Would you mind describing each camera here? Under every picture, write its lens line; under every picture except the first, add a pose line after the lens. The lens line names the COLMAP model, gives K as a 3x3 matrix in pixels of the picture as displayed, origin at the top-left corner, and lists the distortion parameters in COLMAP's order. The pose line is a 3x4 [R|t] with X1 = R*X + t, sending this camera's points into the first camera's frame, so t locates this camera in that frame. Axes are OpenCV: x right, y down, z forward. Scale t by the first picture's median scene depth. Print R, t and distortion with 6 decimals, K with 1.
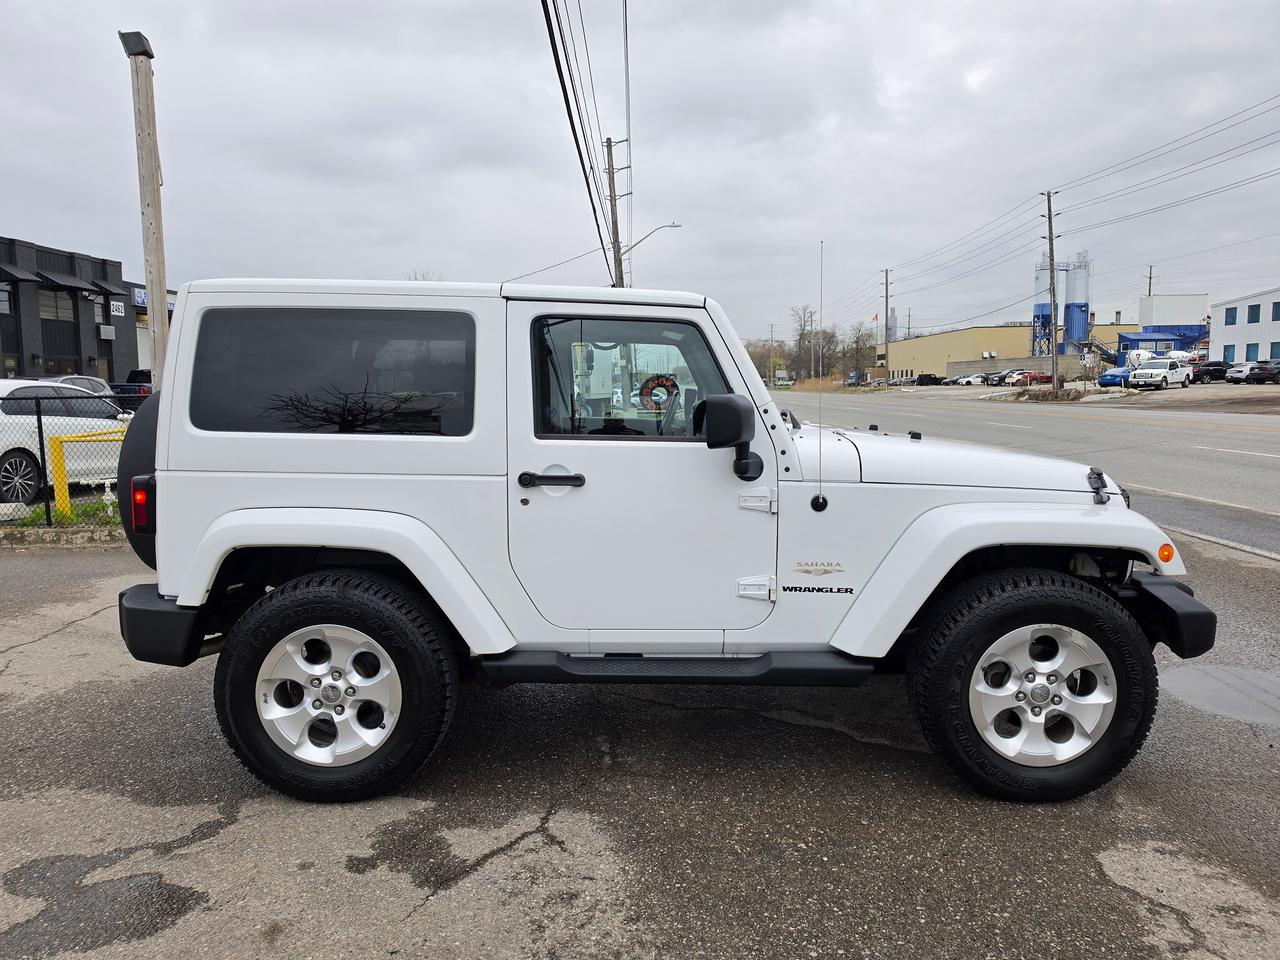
lens RADIAL K [[870.0, 0, 639.2], [0, 870.0, 477.1], [0, 0, 1]] dist [0.065255, -0.082685]
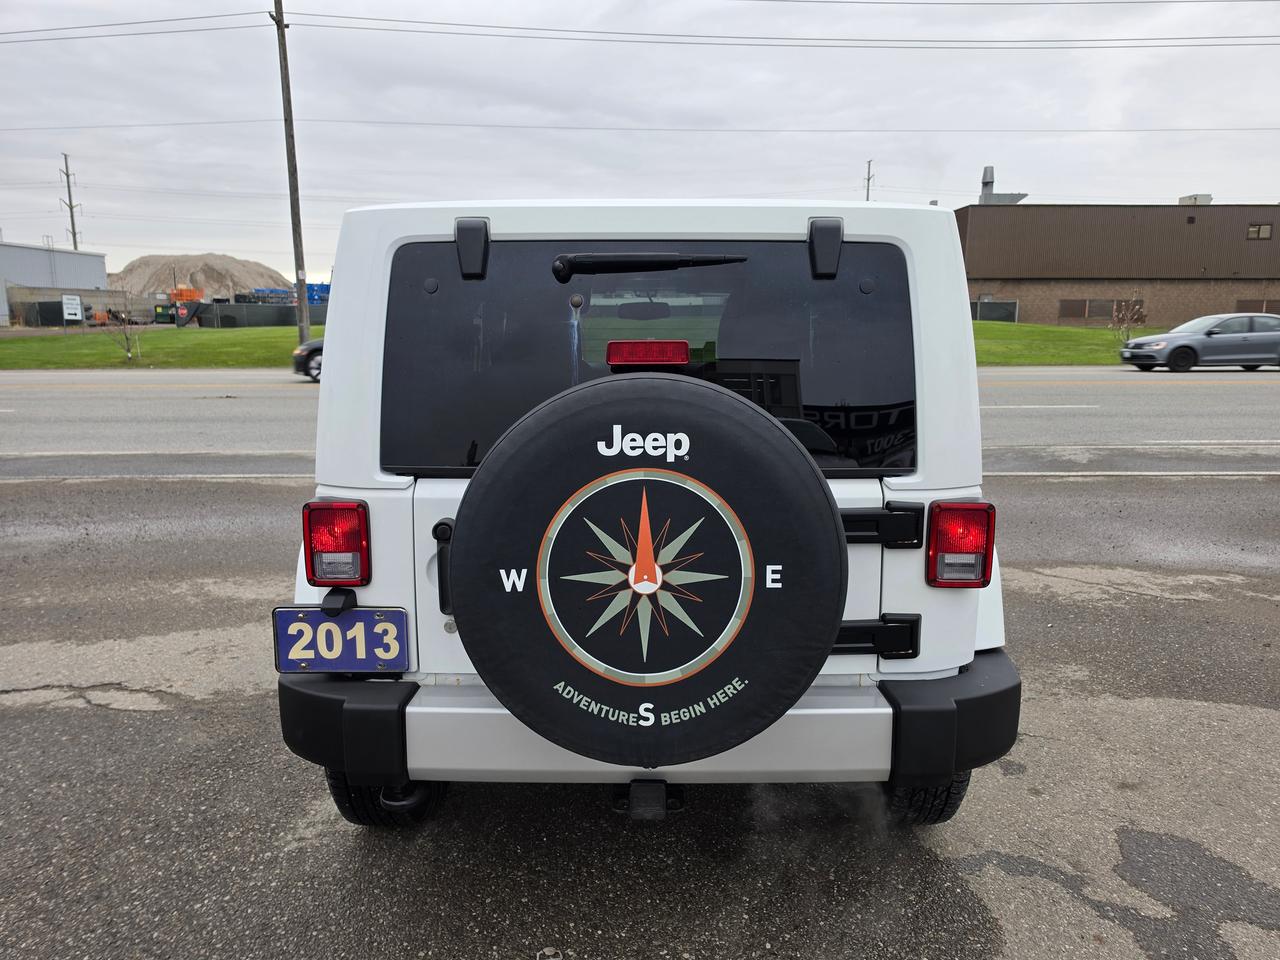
lens RADIAL K [[870.0, 0, 639.2], [0, 870.0, 477.1], [0, 0, 1]] dist [0.065255, -0.082685]
pose [[0.007046, -0.166677, 0.985986, -1.231565], [0.110451, 0.980107, 0.164894, -0.157839], [-0.993857, 0.107741, 0.025315, 1.250283]]
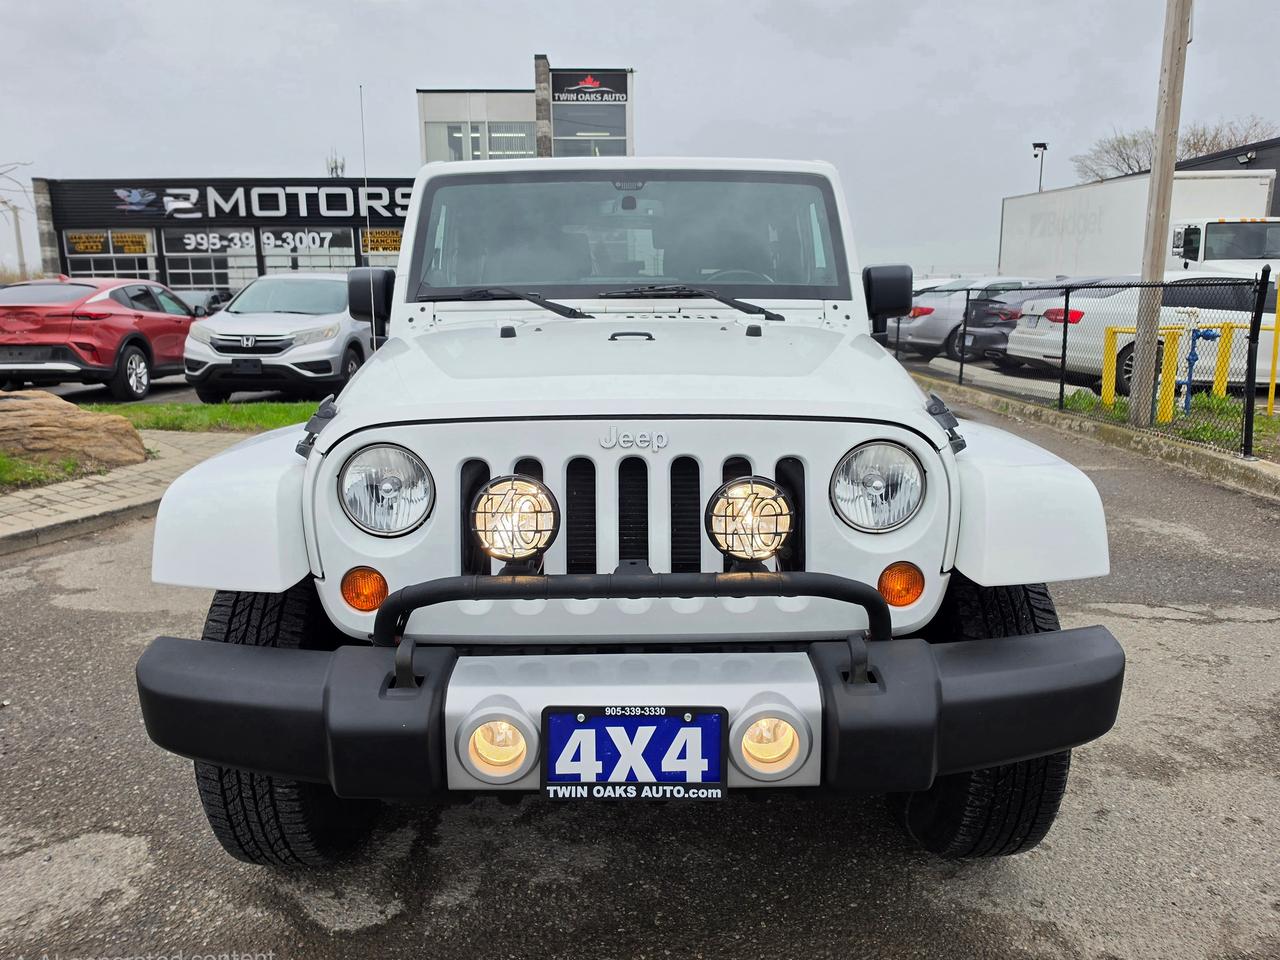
lens RADIAL K [[915.7, 0, 635.4], [0, 915.7, 475.2], [0, 0, 1]] dist [0.074821, -0.088947]
pose [[0.013286, 0.200931, -0.979515, 1.166416], [-0.102781, 0.974687, 0.198546, -0.102704], [0.994615, 0.098038, 0.033602, 1.247014]]
